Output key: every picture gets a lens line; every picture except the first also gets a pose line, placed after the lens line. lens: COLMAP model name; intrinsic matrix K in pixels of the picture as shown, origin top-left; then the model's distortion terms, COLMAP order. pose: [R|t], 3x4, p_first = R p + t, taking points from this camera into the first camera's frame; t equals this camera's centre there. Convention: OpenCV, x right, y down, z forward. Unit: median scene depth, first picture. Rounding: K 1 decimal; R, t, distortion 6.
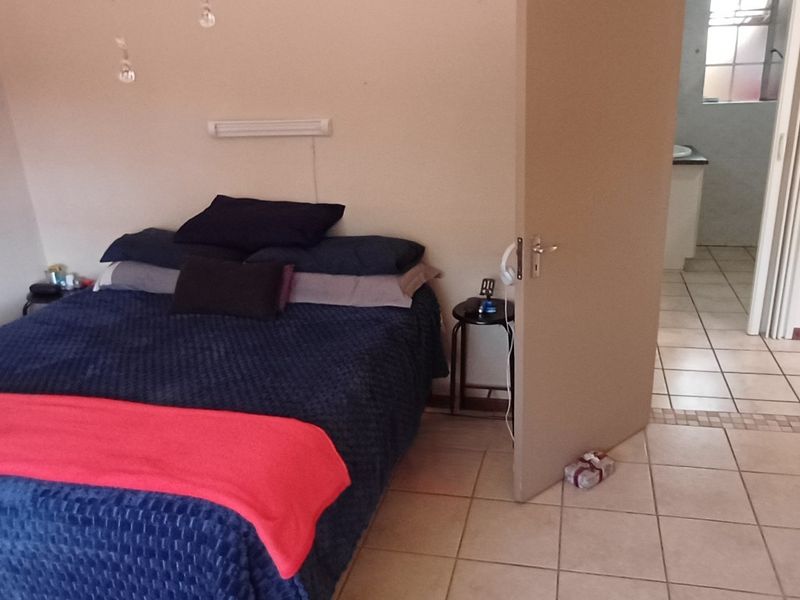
lens RADIAL K [[699.2, 0, 401.6], [0, 699.2, 303.2], [0, 0, 1]] dist [-0.003932, 0.003477]
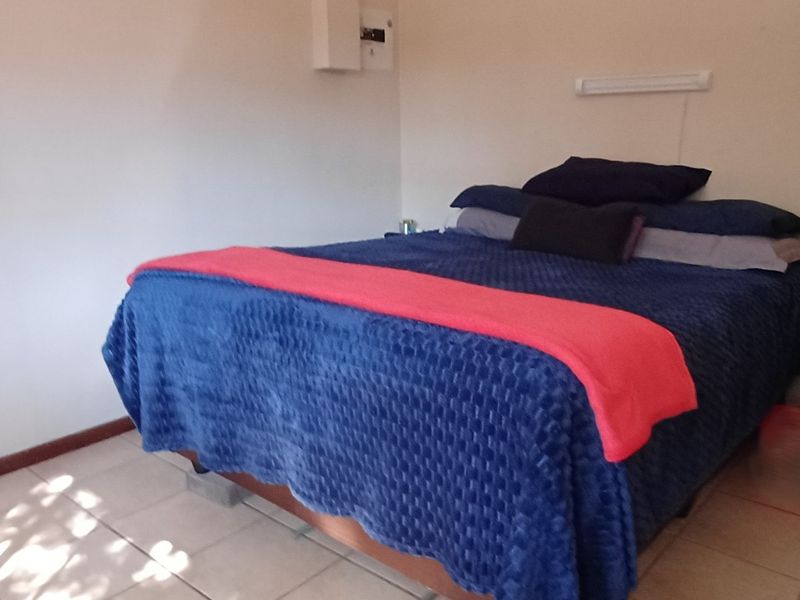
lens RADIAL K [[673.7, 0, 399.8], [0, 673.7, 300.1], [0, 0, 1]] dist [-0.008456, -0.007836]
pose [[0.886998, 0.147483, -0.437588, -0.065195], [-0.192702, 0.979389, -0.060520, 0.292967], [0.419643, 0.138005, 0.897137, 0.148954]]
